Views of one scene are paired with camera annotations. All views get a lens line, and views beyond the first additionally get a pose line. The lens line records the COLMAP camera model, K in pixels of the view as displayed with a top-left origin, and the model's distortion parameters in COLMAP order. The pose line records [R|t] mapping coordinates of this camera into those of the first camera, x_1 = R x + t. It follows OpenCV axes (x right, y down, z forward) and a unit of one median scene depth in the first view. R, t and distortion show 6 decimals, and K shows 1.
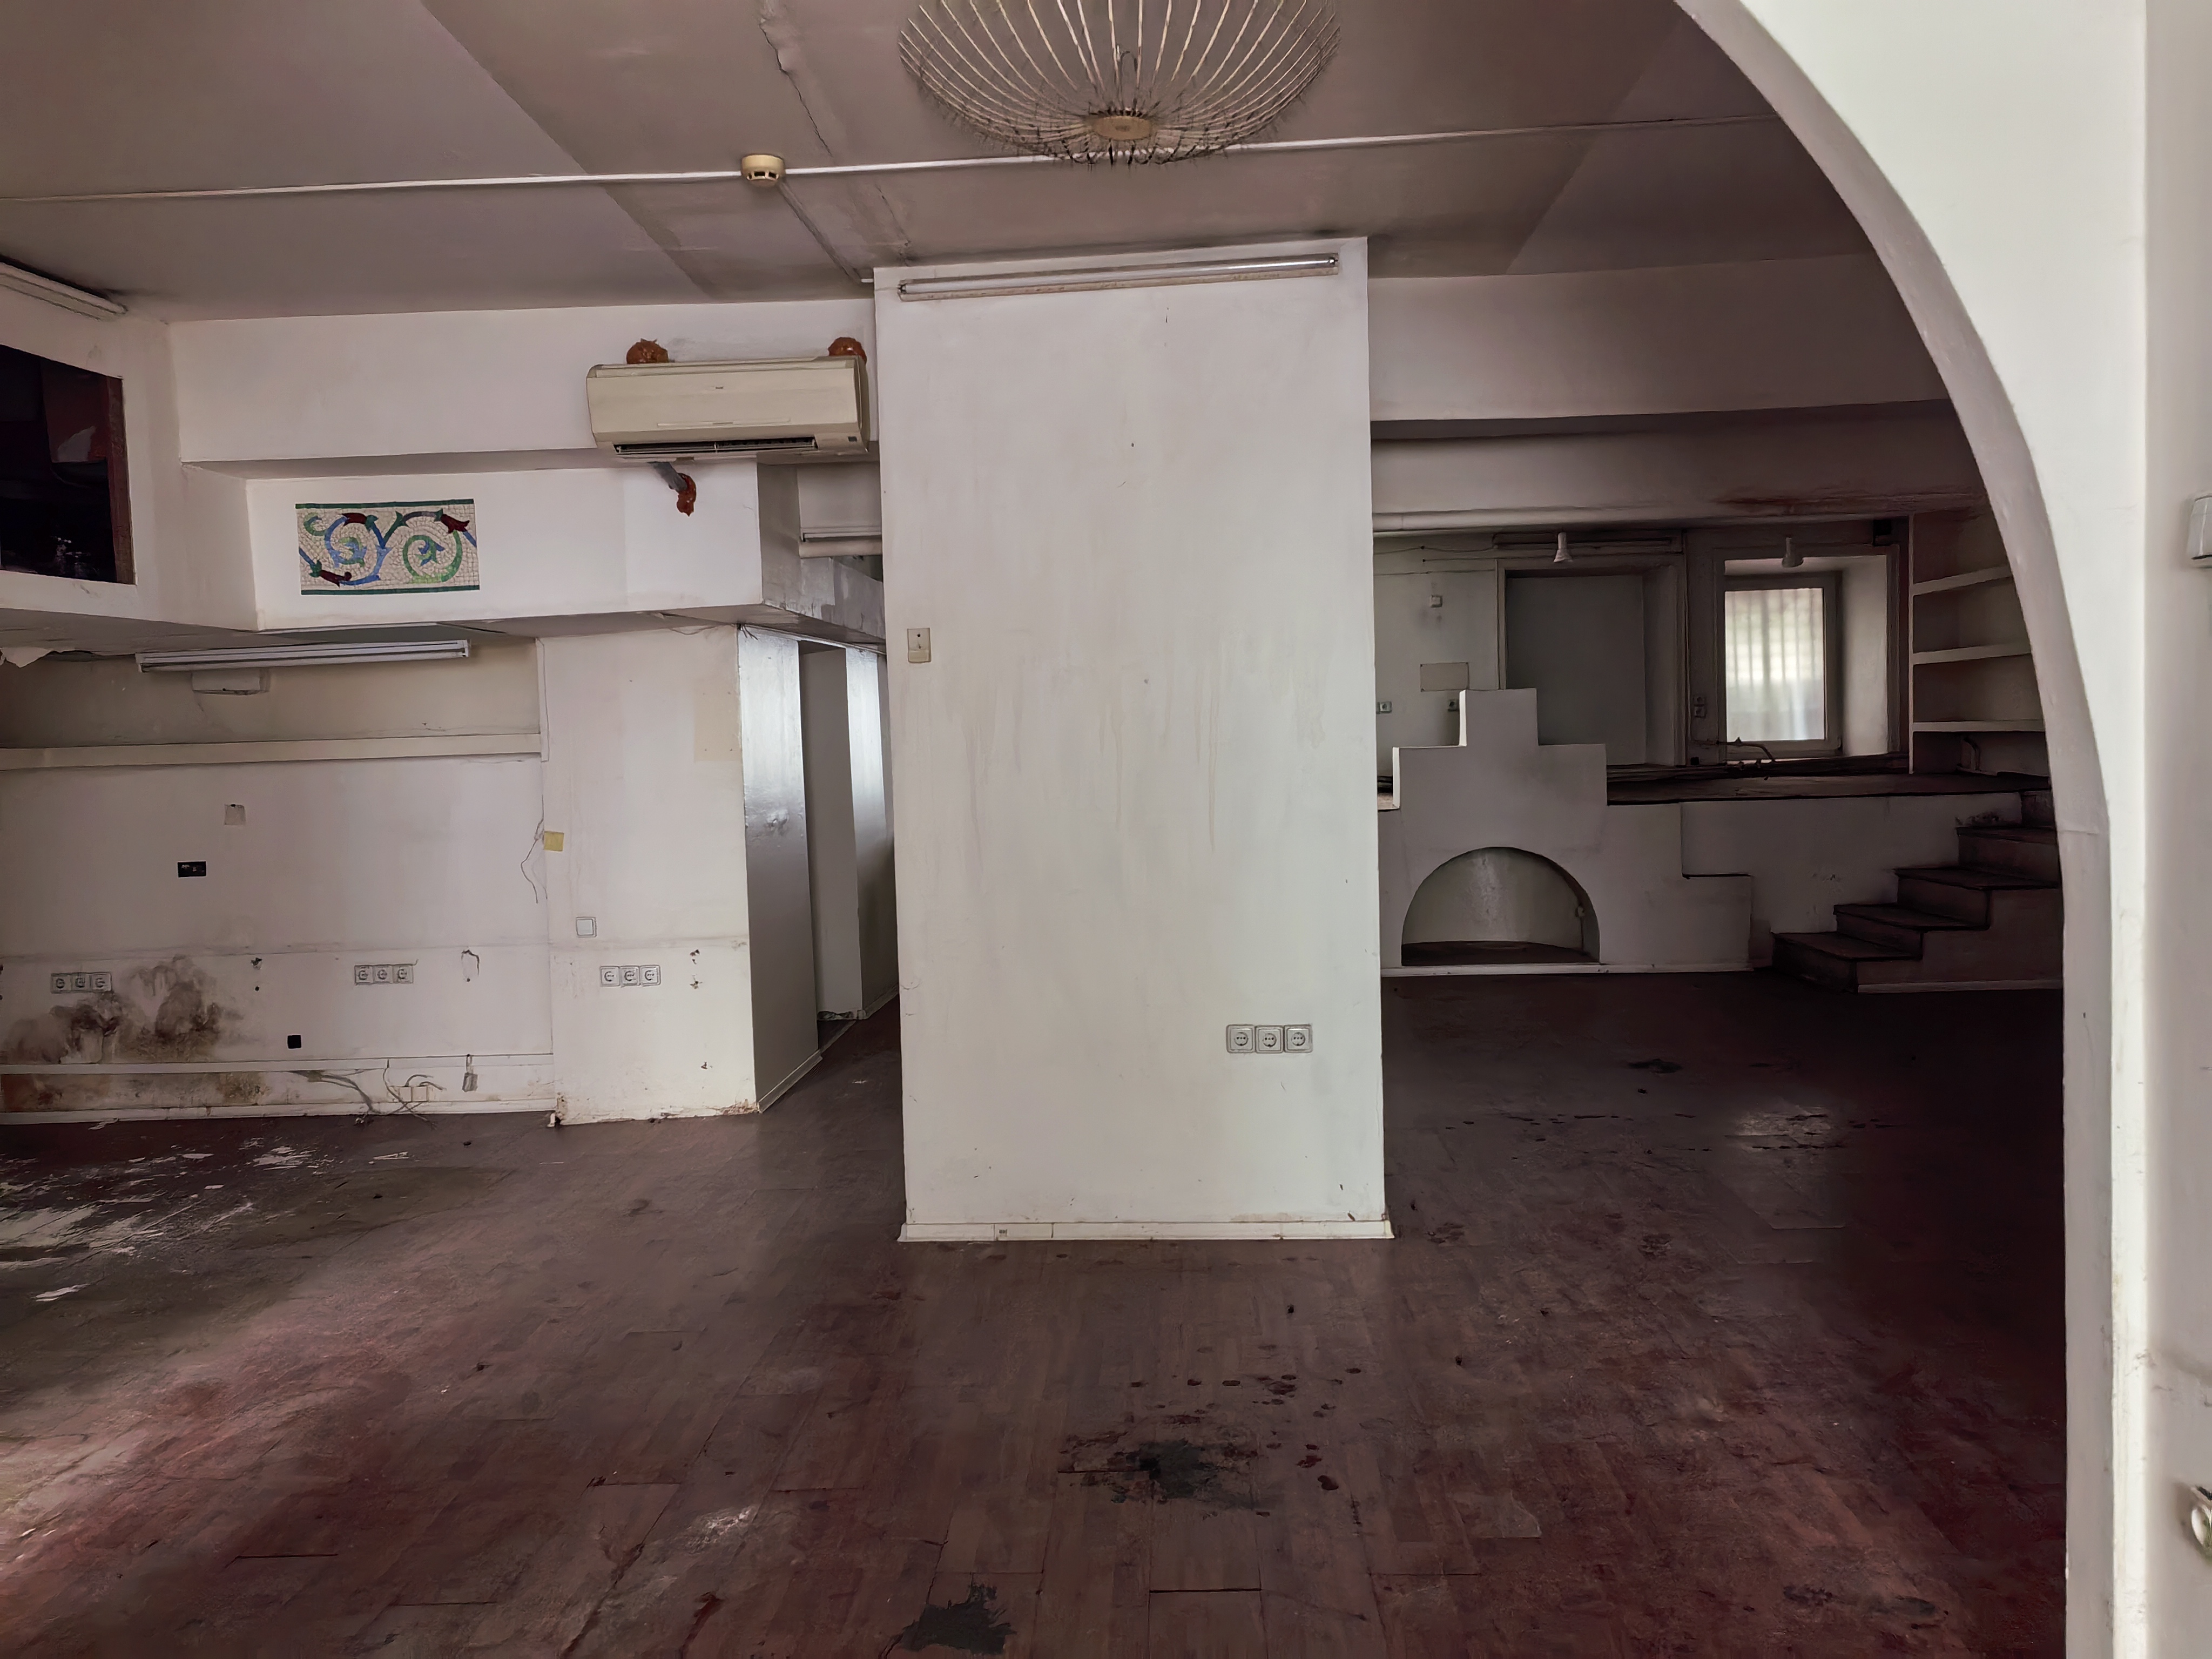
lens RADIAL K [[1688.8, 0, 1115.1], [0, 1688.8, 834.6], [0, 0, 1]] dist [0.021756, 0.016396]
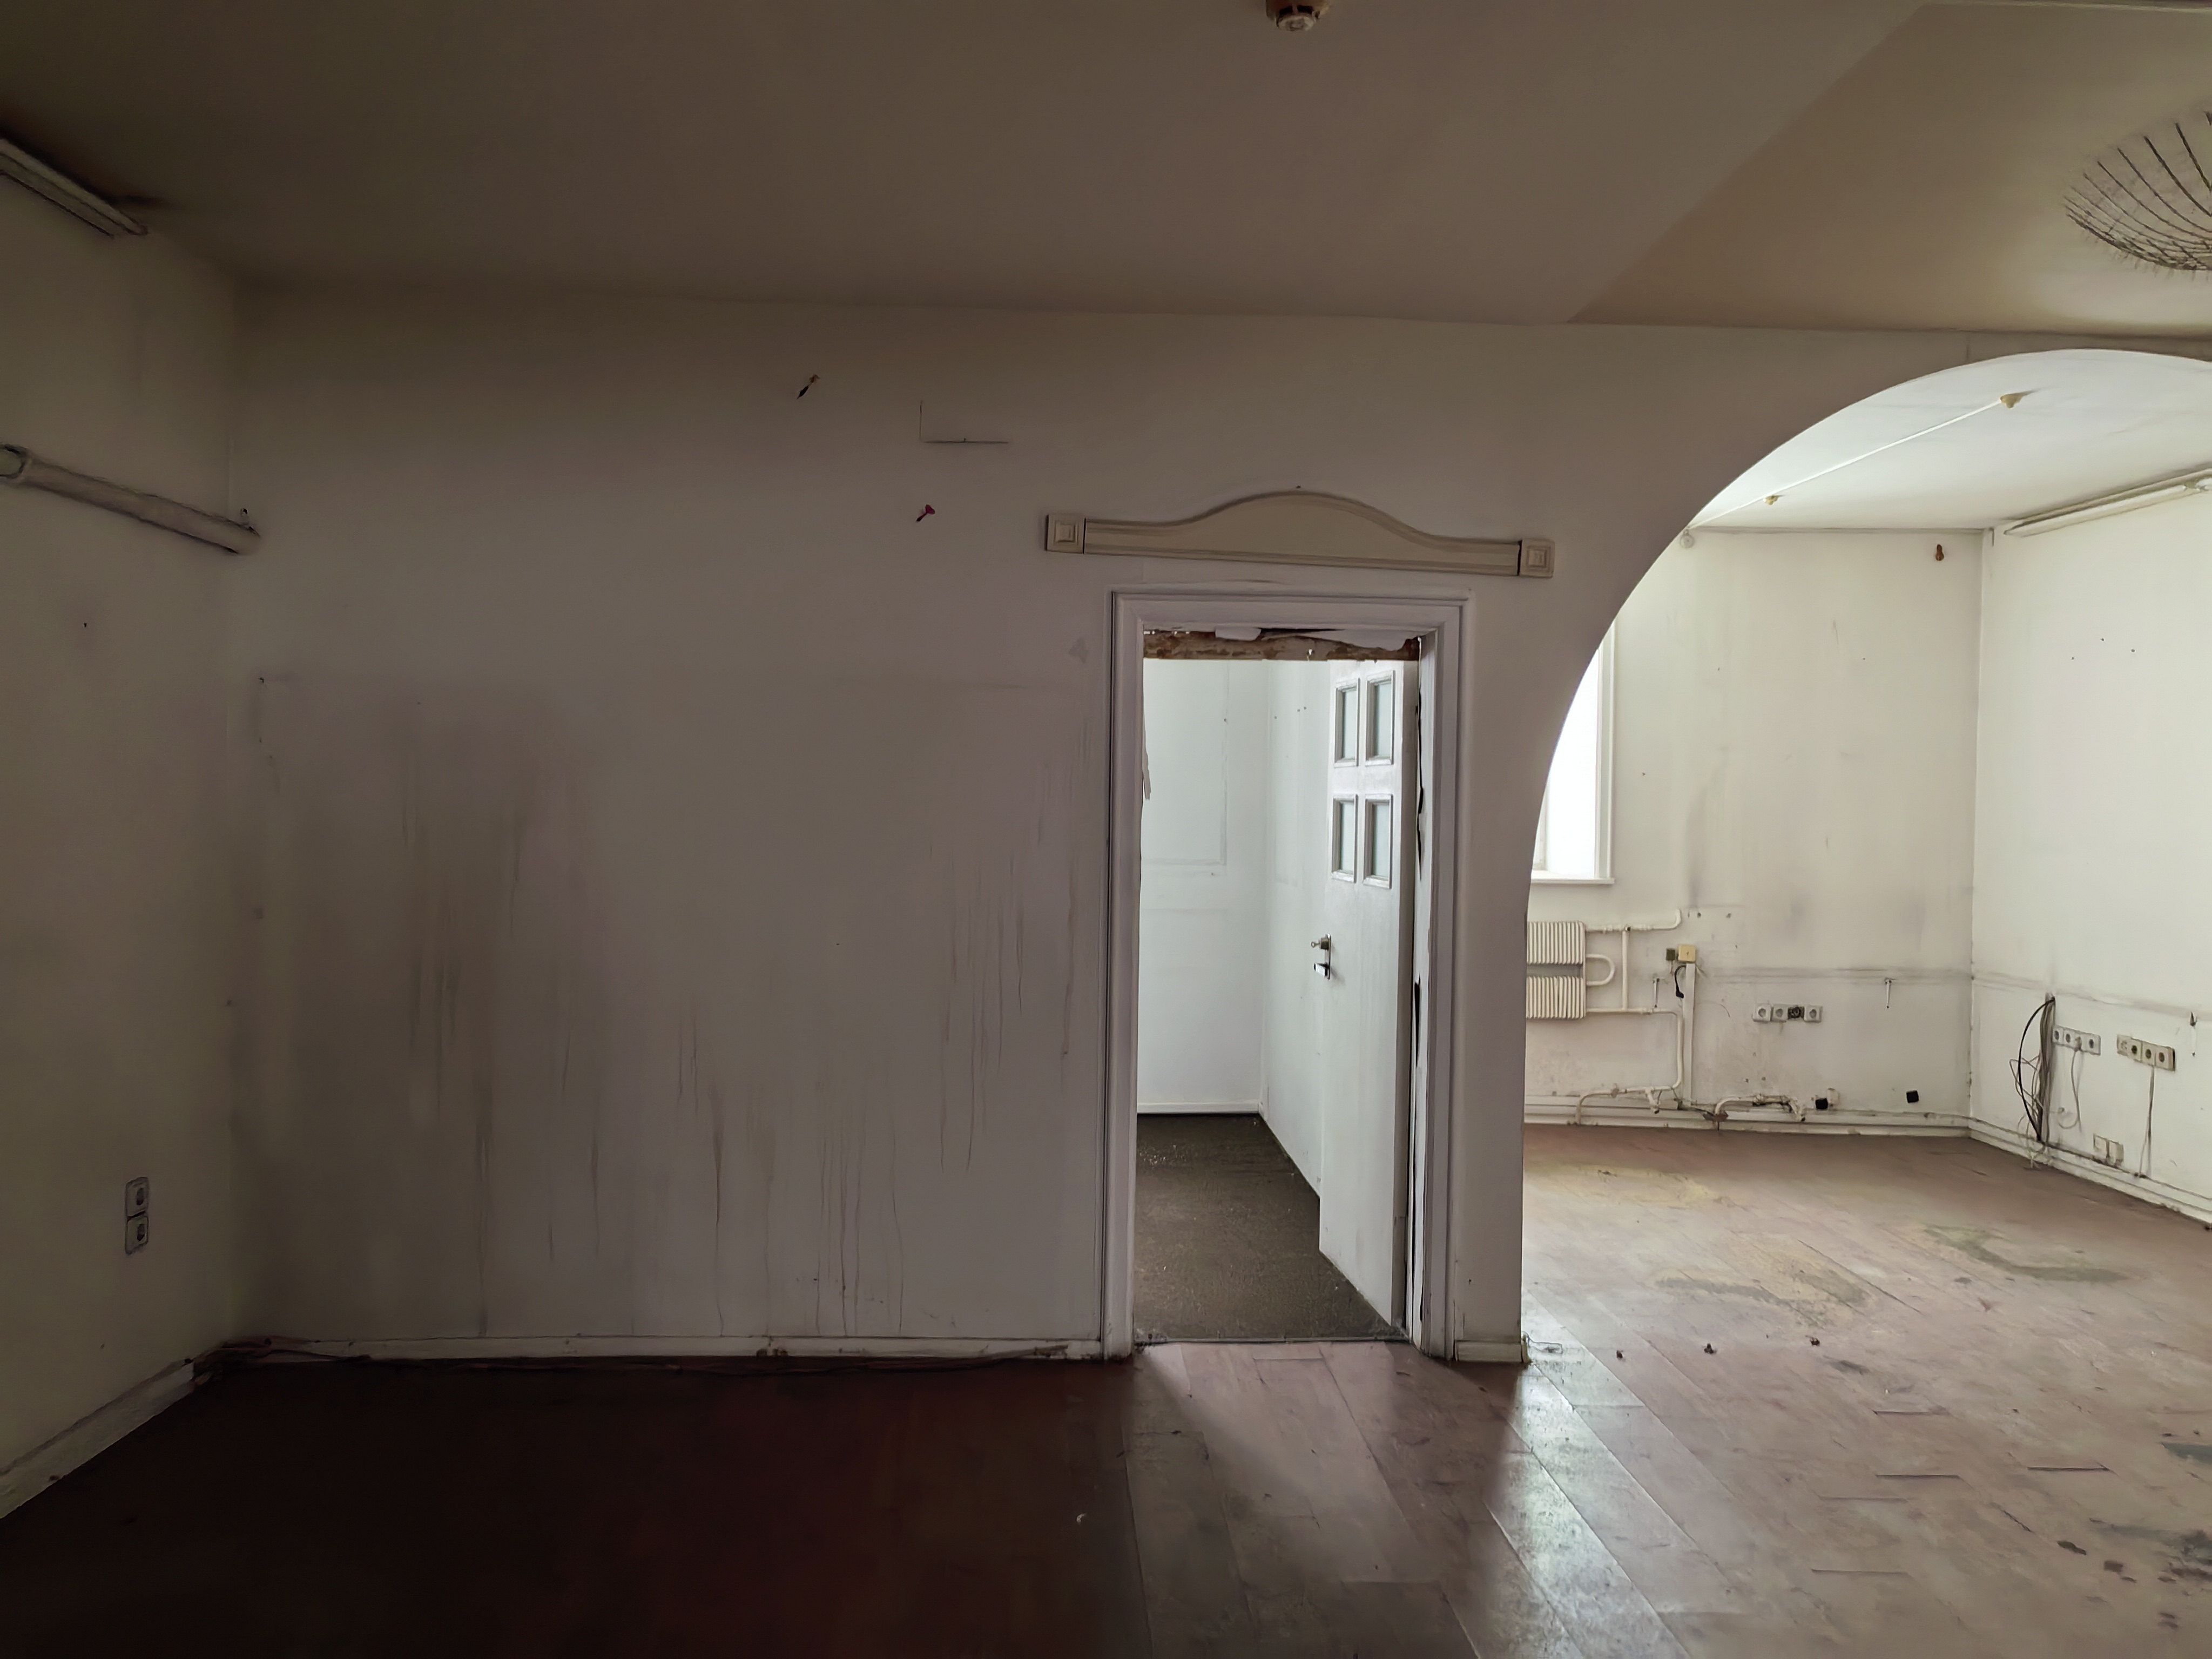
lens RADIAL K [[1688.8, 0, 1108.4], [0, 1688.8, 845.3], [0, 0, 1]] dist [0.021756, 0.016396]
pose [[-0.997367, 0.021722, -0.069186, 0.419183], [0.015746, 0.996190, 0.085773, -0.085795], [0.070786, 0.084458, -0.993910, 1.047274]]
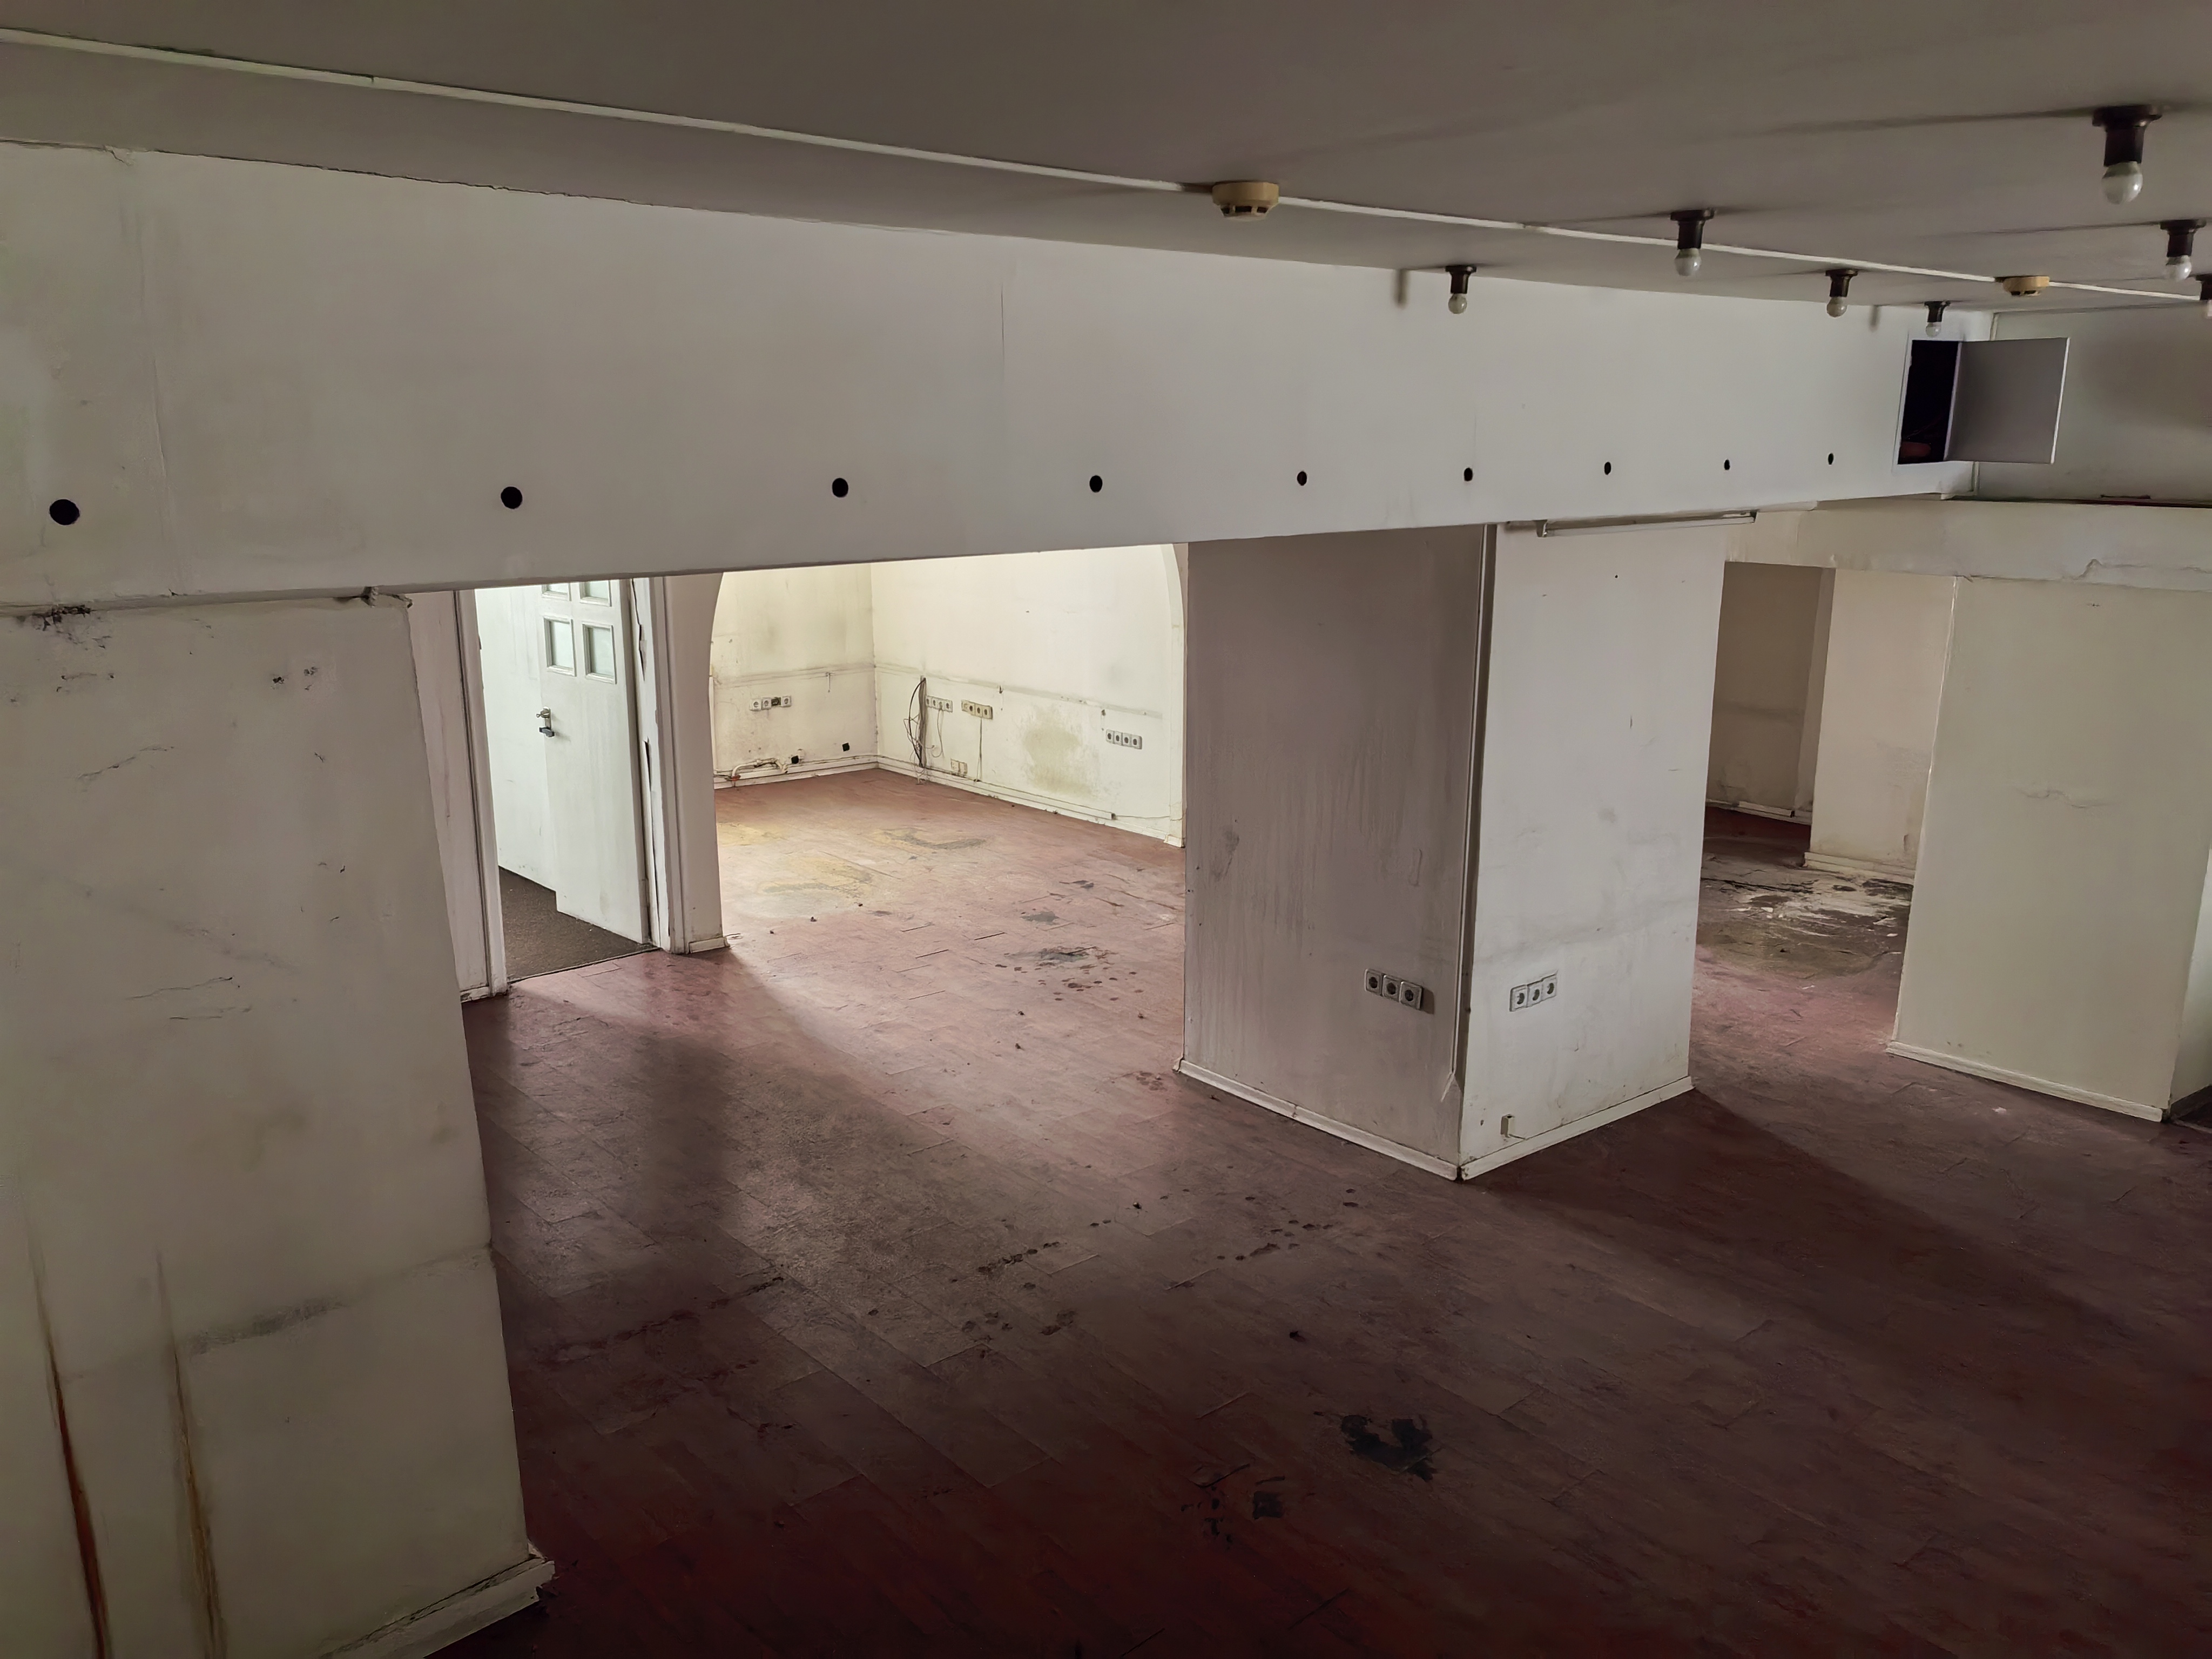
lens RADIAL K [[1688.8, 0, 1113.5], [0, 1688.8, 805.5], [0, 0, 1]] dist [0.021756, 0.016396]
pose [[-0.730560, 0.180182, -0.658648, 0.810709], [-0.015177, 0.960036, 0.279465, -0.266884], [0.682680, 0.214162, -0.698629, 1.433819]]
